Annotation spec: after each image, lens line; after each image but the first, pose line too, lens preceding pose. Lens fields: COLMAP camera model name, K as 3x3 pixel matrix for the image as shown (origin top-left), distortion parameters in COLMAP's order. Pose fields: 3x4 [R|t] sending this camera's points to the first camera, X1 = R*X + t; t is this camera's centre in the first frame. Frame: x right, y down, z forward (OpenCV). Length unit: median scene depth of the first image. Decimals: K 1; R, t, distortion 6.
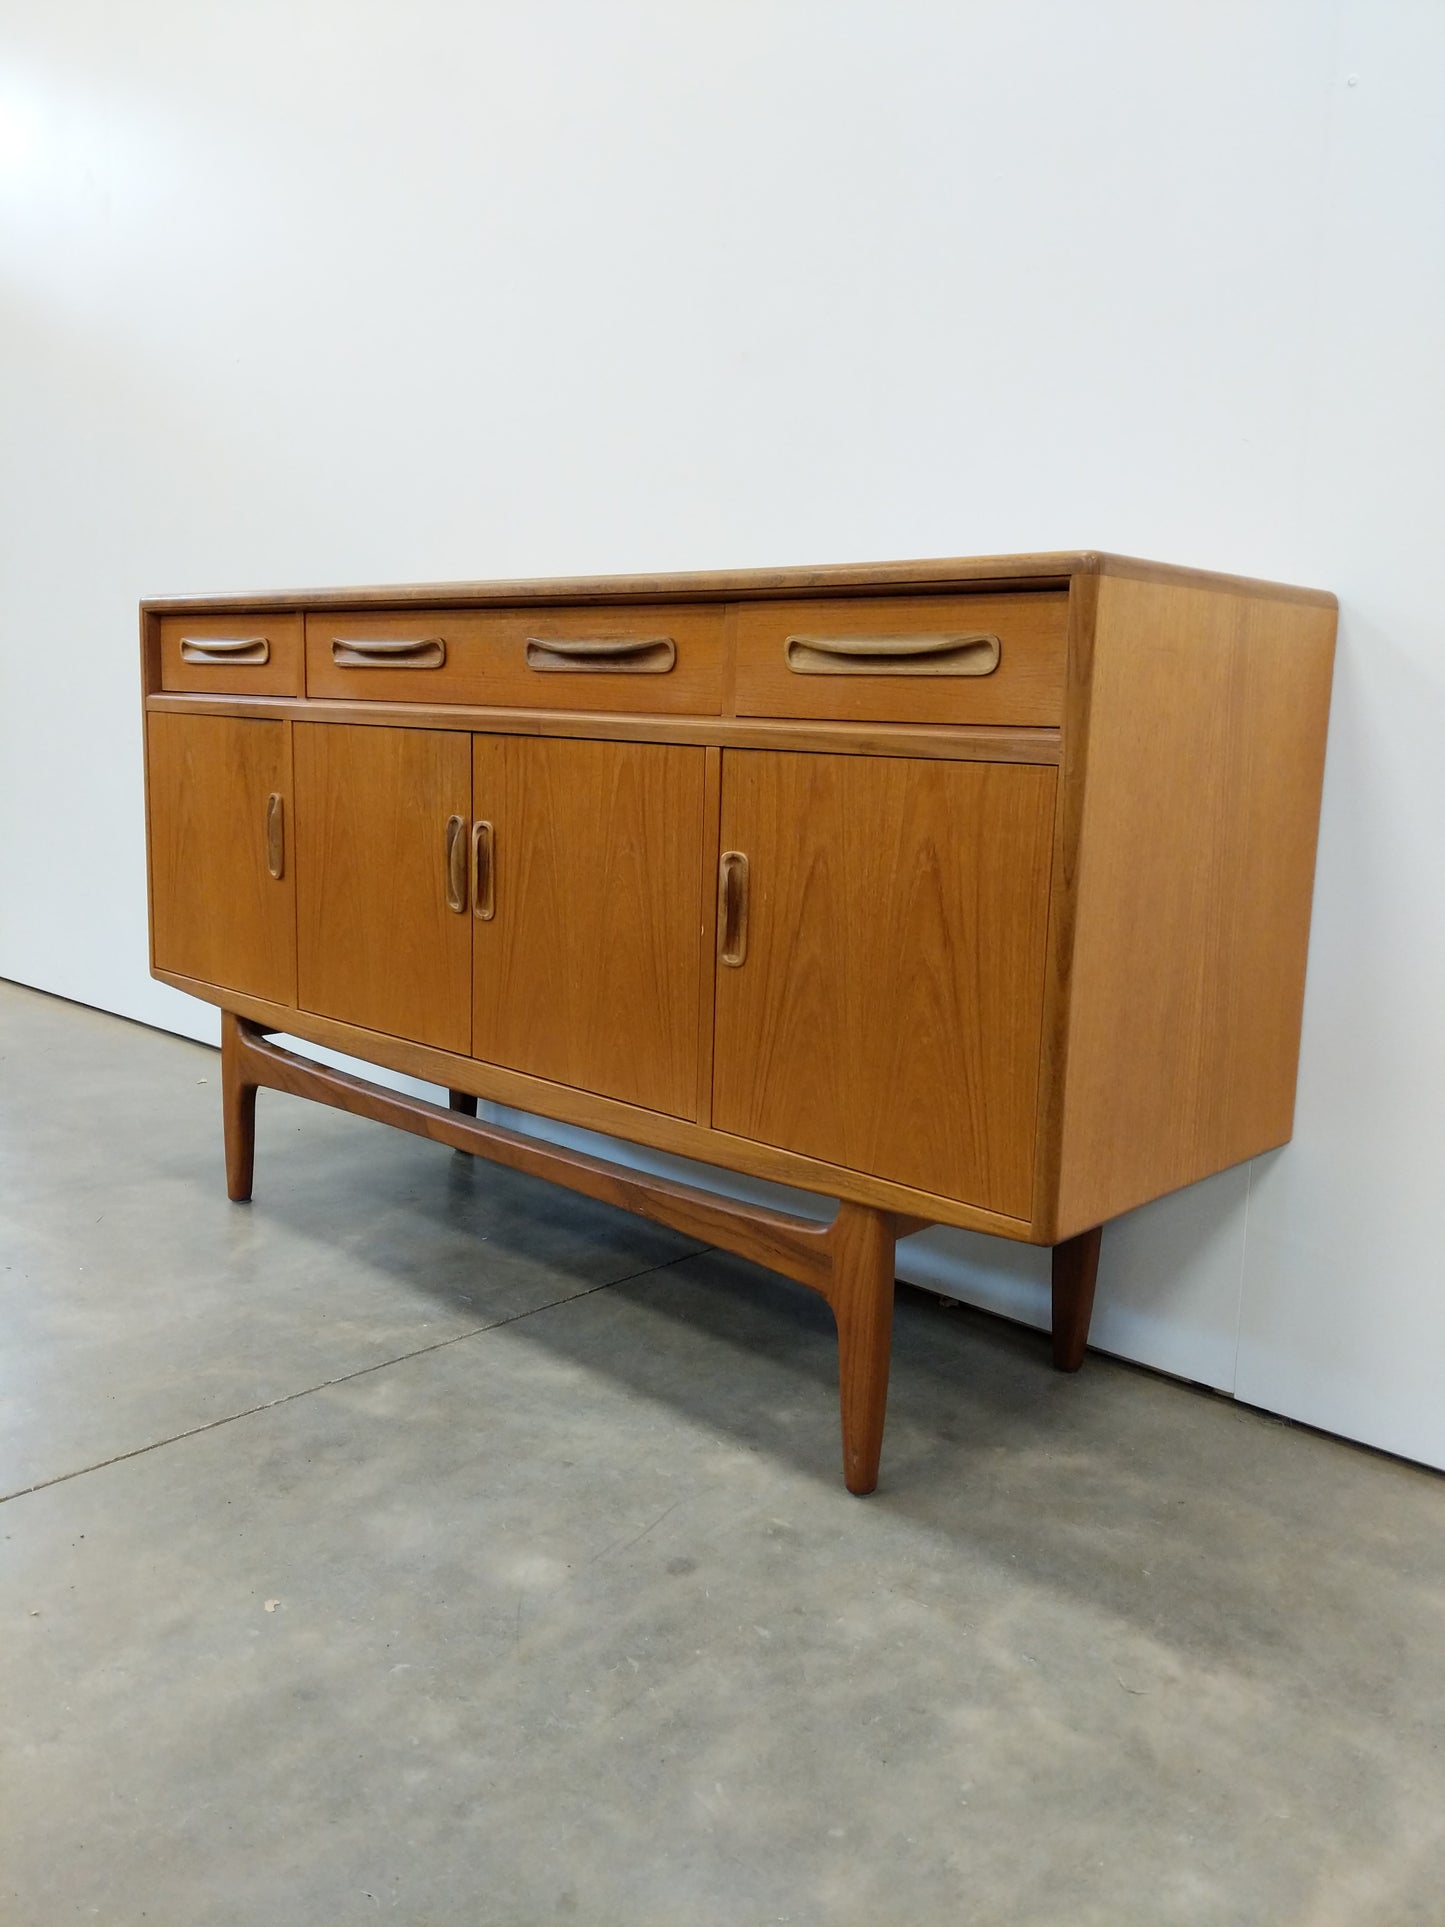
lens RADIAL K [[1514.0, 0, 730.2], [0, 1514.0, 941.1], [0, 0, 1]] dist [0.079340, -0.142886]
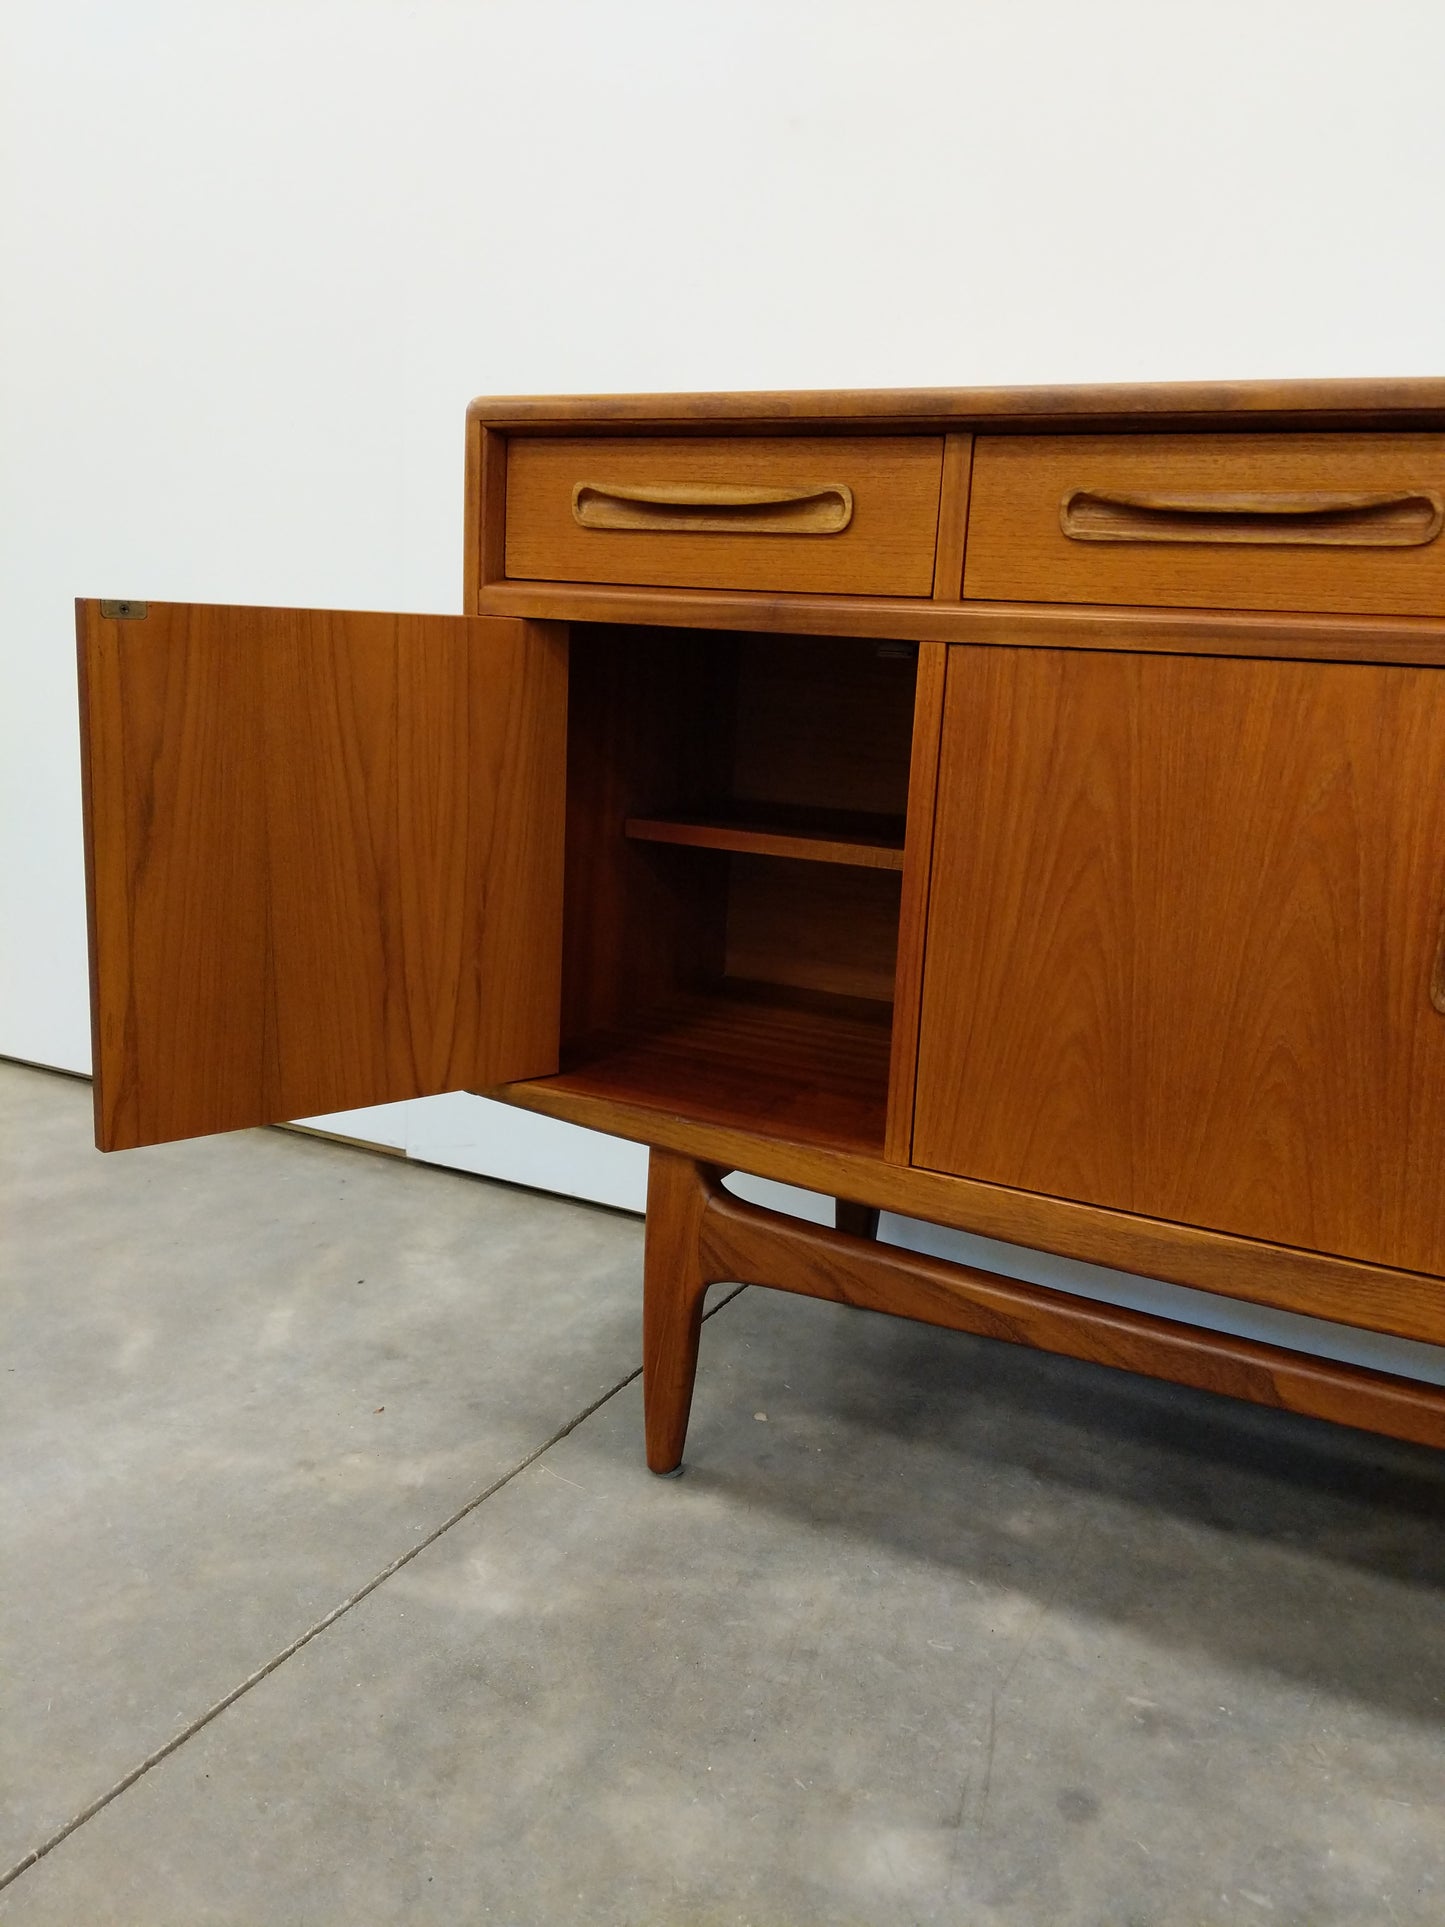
lens RADIAL K [[1506.9, 0, 761.0], [0, 1506.9, 946.5], [0, 0, 1]] dist [0.077096, -0.136040]
pose [[0.956695, -0.041651, 0.288096, -0.655719], [0.023375, 0.997506, 0.066592, -0.098057], [-0.290151, -0.056974, 0.955283, 0.658944]]
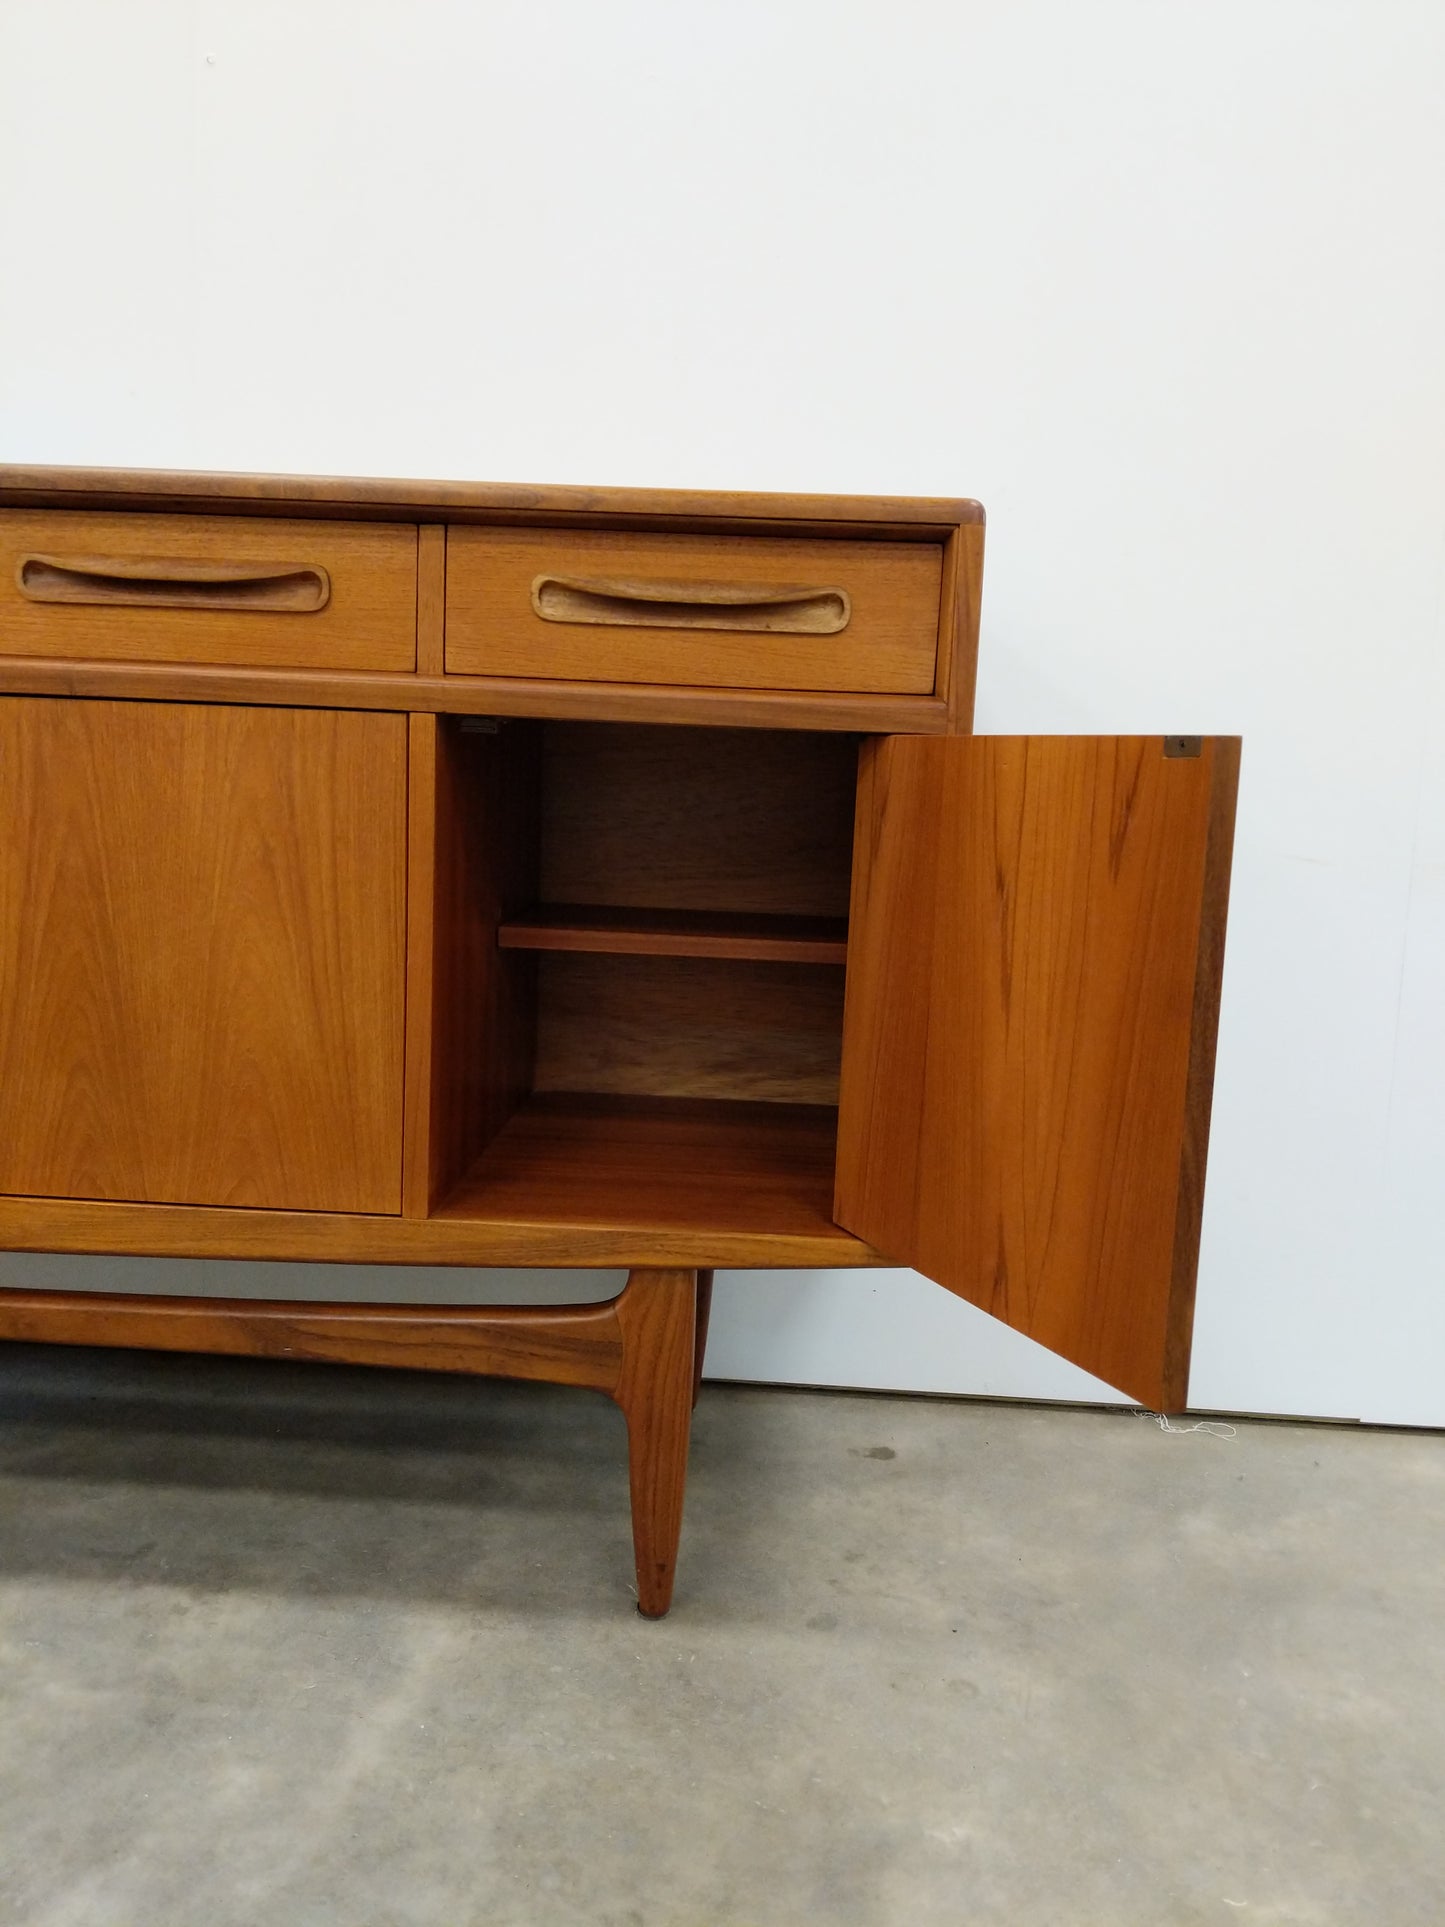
lens RADIAL K [[1544.3, 0, 711.5], [0, 1544.3, 962.1], [0, 0, 1]] dist [0.064032, -0.107742]
pose [[0.766242, -0.083557, 0.637096, -0.388085], [0.080633, 0.996175, 0.033673, -0.018900], [-0.637473, 0.025569, 0.770049, 0.305217]]
